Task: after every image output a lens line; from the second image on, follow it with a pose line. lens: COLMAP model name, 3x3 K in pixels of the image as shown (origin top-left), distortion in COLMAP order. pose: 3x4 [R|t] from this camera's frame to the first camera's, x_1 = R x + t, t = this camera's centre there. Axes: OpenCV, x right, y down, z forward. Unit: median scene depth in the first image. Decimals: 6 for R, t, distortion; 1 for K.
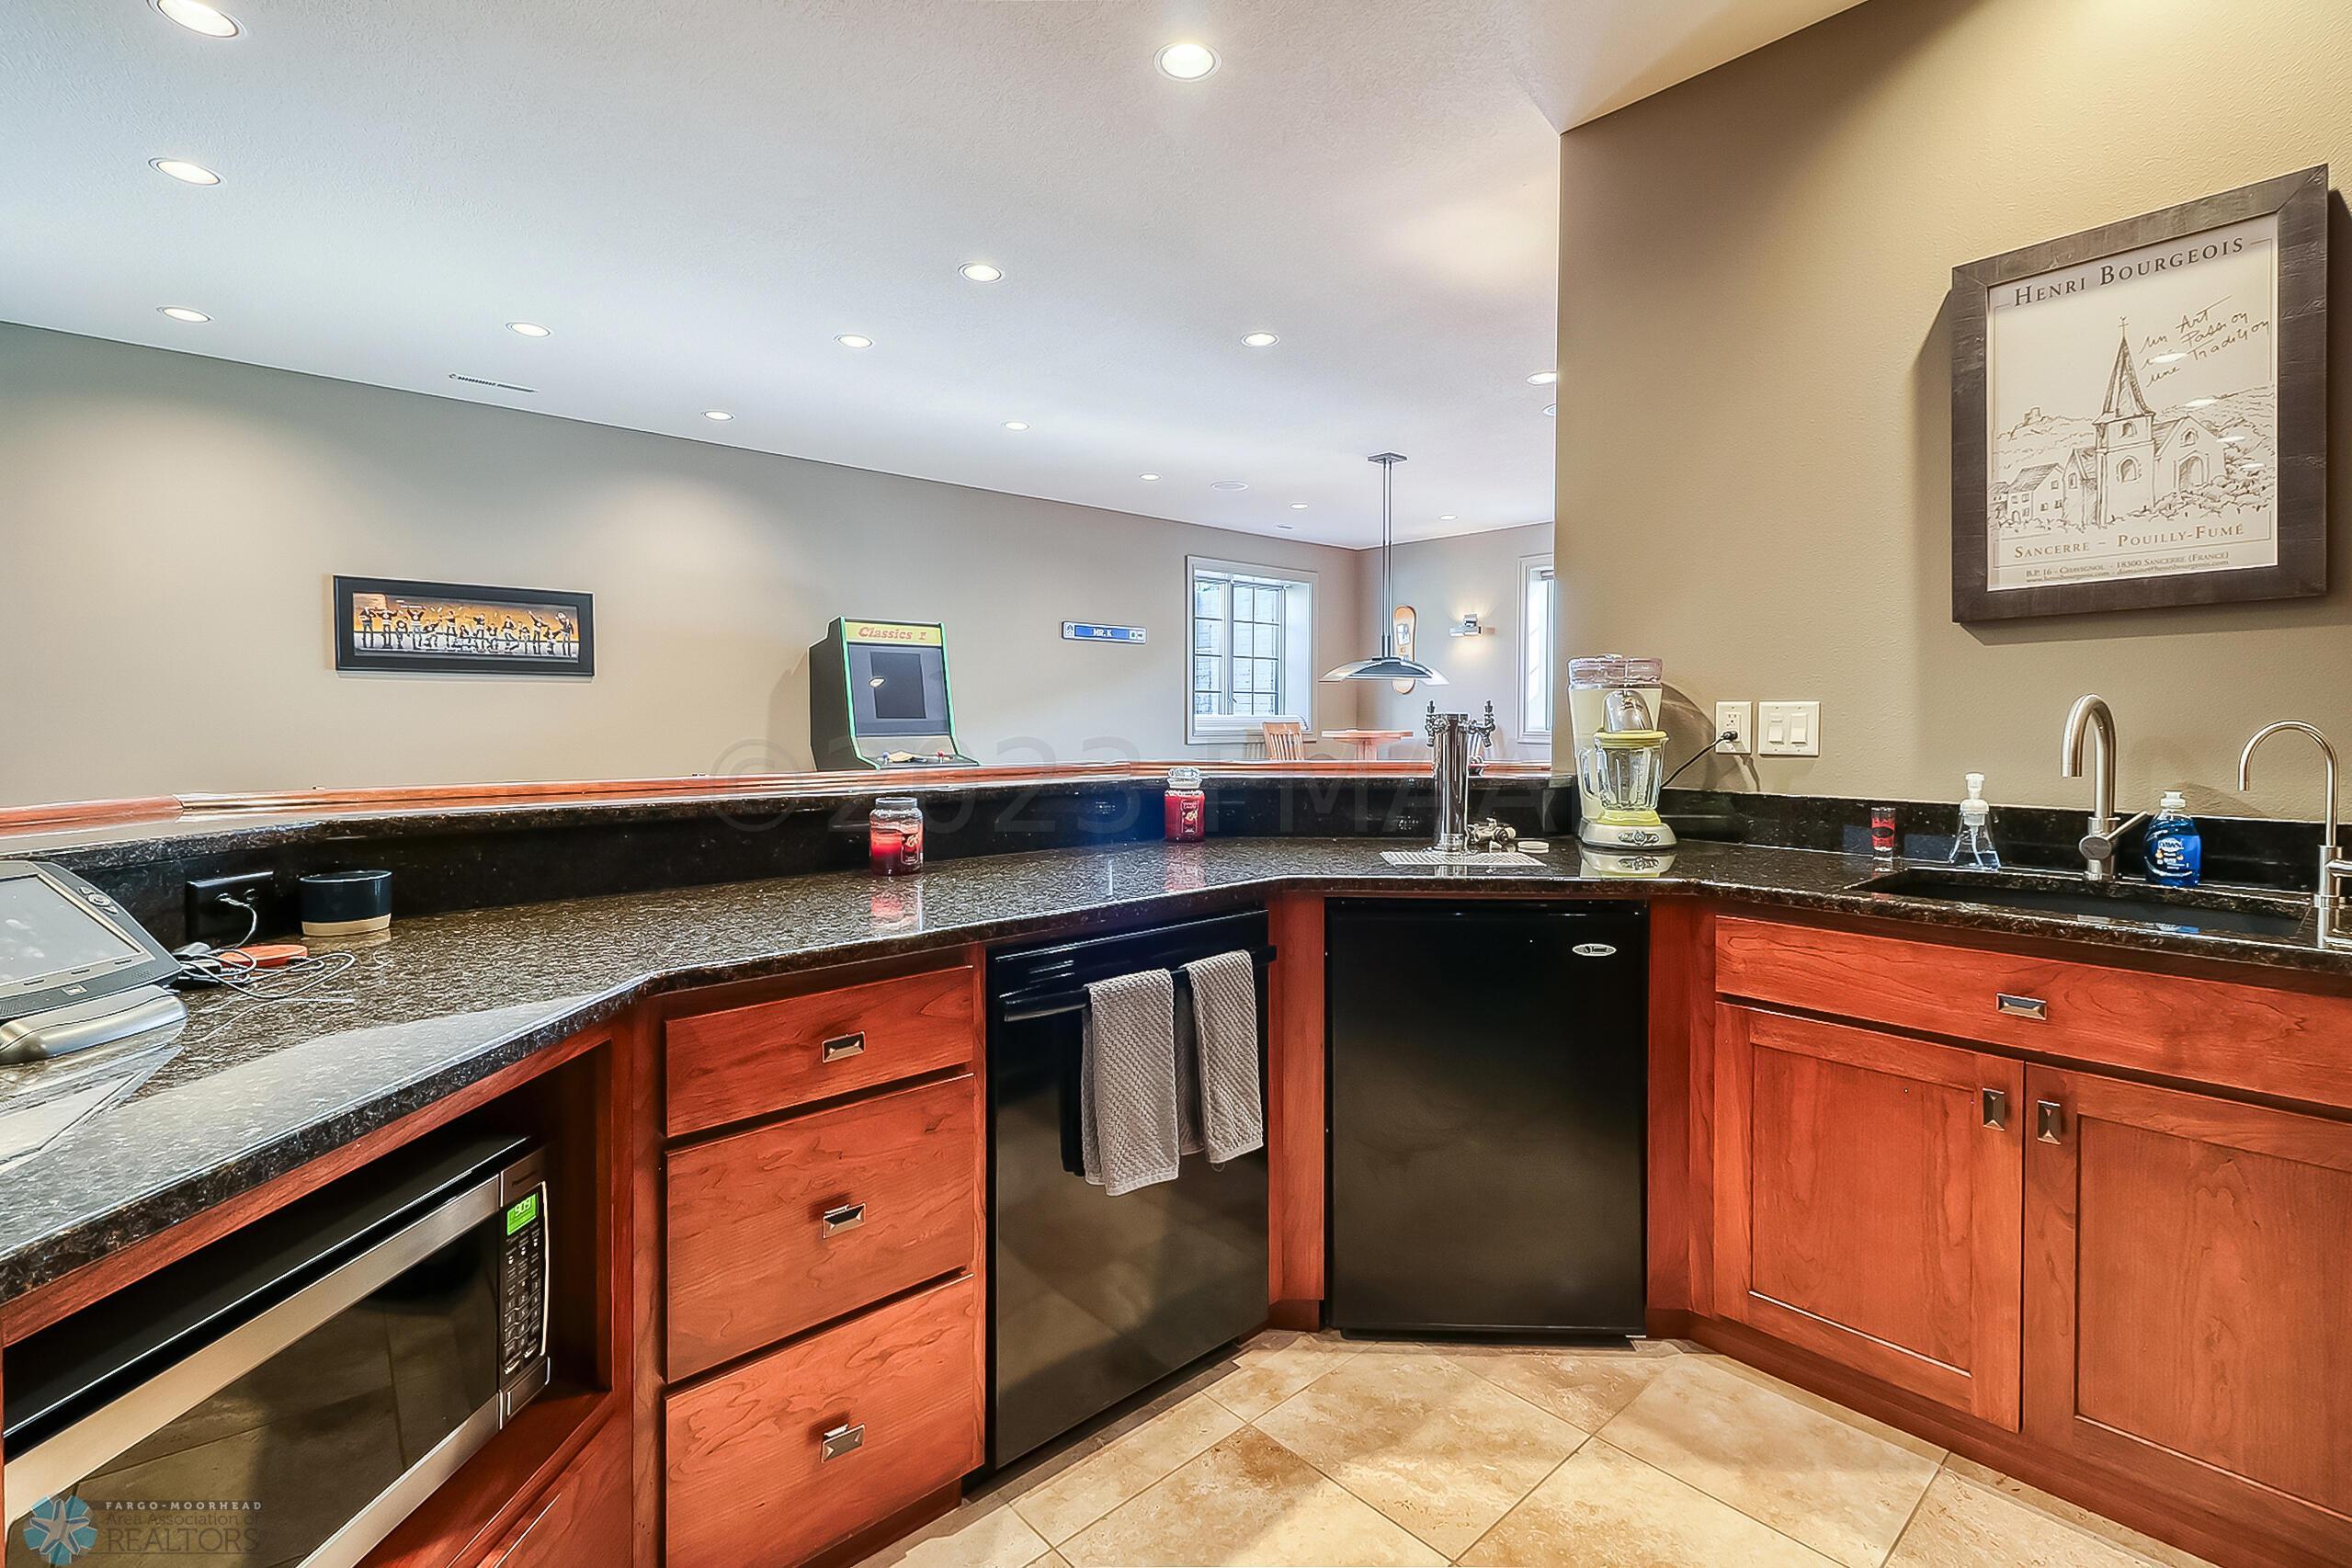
lens RADIAL K [[1075.2, 0, 1170.0], [0, 1075.2, 742.8], [0, 0, 1]] dist [0.011862, -0.000642]
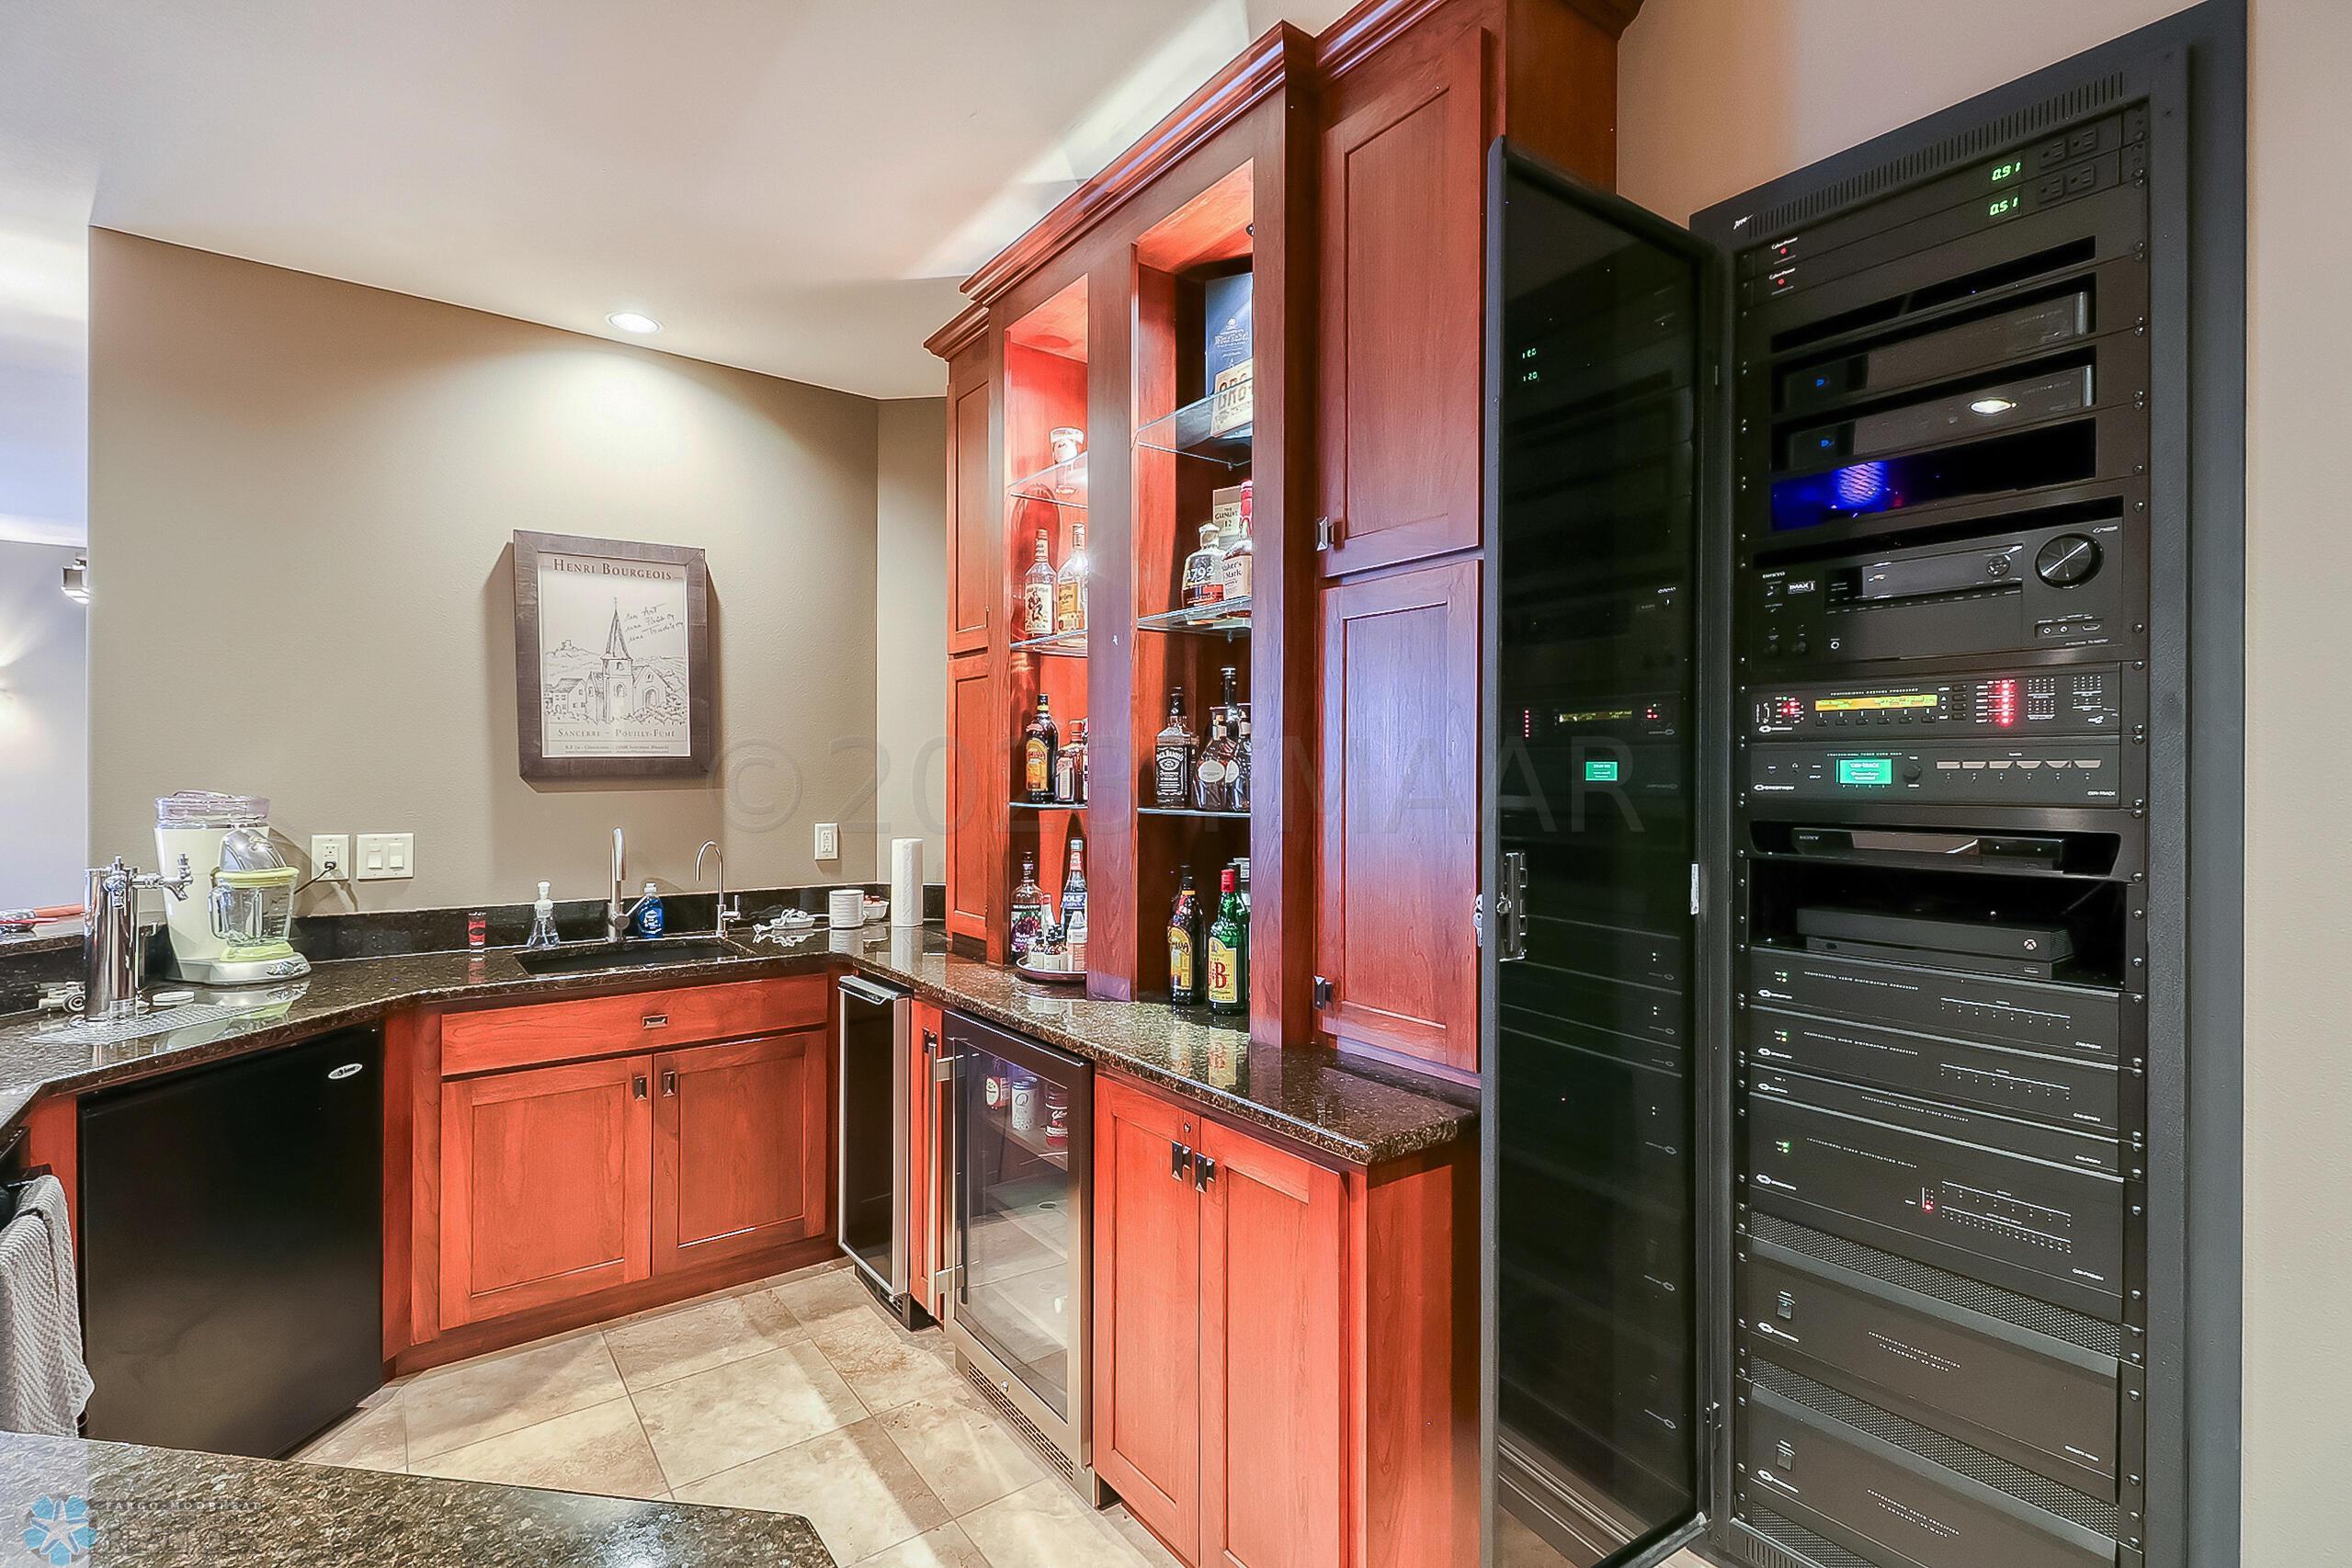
lens RADIAL K [[1087.1, 0, 1173.7], [0, 1087.1, 776.1], [0, 0, 1]] dist [-0.009736, -0.005769]
pose [[0.088613, -0.002713, 0.996062, -0.680134], [0.027516, 0.999621, 0.000275, -0.098266], [-0.995686, 0.027383, 0.088654, 0.020187]]
